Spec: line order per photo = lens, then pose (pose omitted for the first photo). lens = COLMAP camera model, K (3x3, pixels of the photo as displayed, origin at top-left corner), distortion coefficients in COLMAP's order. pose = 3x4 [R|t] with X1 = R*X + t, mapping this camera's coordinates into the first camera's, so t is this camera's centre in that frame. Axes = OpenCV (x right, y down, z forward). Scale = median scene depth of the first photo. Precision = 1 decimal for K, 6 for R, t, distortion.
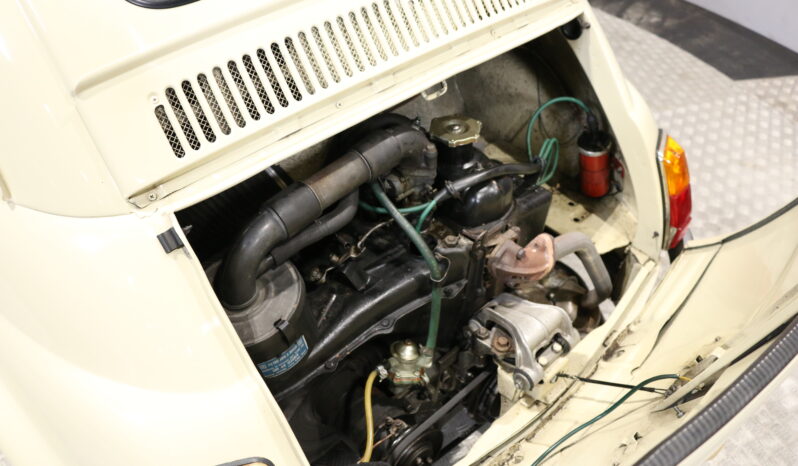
lens RADIAL K [[665.1, 0, 399.0], [0, 665.1, 233.0], [0, 0, 1]] dist [-0.140126, 0.060419]
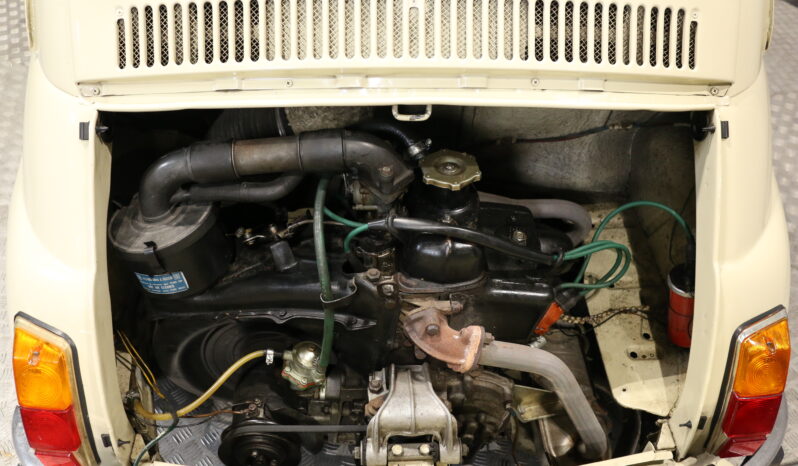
lens RADIAL K [[665.1, 0, 399.0], [0, 665.1, 233.0], [0, 0, 1]] dist [-0.140126, 0.060419]
pose [[0.738621, 0.466068, -0.487053, 0.506838], [-0.457588, 0.877187, 0.145455, -0.180861], [0.495028, 0.115433, 0.861175, 0.230630]]
